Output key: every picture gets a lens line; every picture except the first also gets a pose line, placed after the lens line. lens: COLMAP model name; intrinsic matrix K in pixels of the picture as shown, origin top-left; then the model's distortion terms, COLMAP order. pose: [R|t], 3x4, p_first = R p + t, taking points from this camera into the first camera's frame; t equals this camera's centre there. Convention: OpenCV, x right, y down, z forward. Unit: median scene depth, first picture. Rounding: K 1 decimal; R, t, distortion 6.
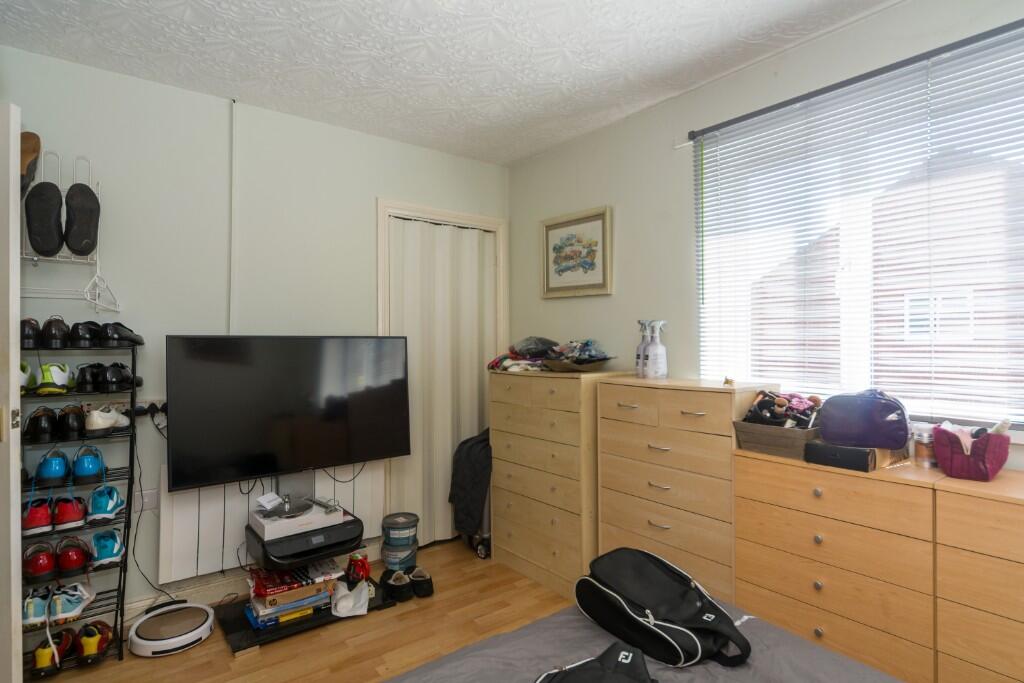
lens RADIAL K [[542.0, 0, 516.4], [0, 542.0, 334.2], [0, 0, 1]] dist [-0.002341, -0.000592]
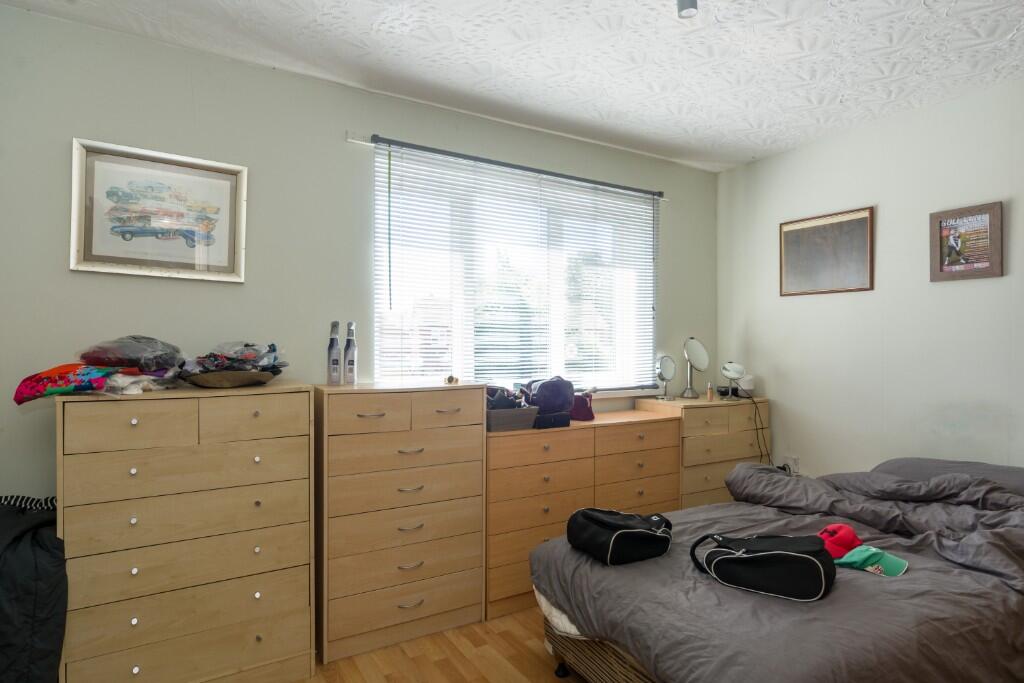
lens RADIAL K [[556.4, 0, 514.0], [0, 556.4, 342.1], [0, 0, 1]] dist [-0.000197, 0.000733]
pose [[0.133350, 0.007258, 0.991042, -0.649685], [-0.018392, 0.999819, -0.004847, 0.008331], [-0.990898, -0.017581, 0.133459, 0.595267]]
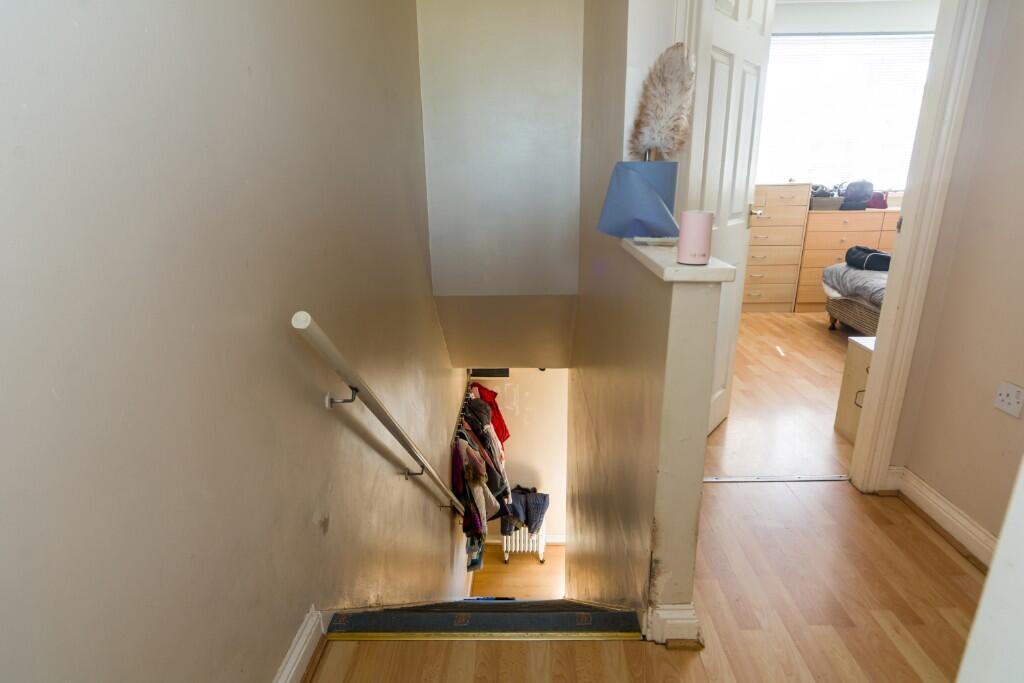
lens RADIAL K [[556.4, 0, 514.0], [0, 556.4, 342.1], [0, 0, 1]] dist [-0.000197, 0.000733]
pose [[0.627428, -0.241846, 0.740165, -1.680911], [-0.002107, 0.950014, 0.312200, 0.010976], [-0.778672, -0.197442, 0.595556, 0.364327]]
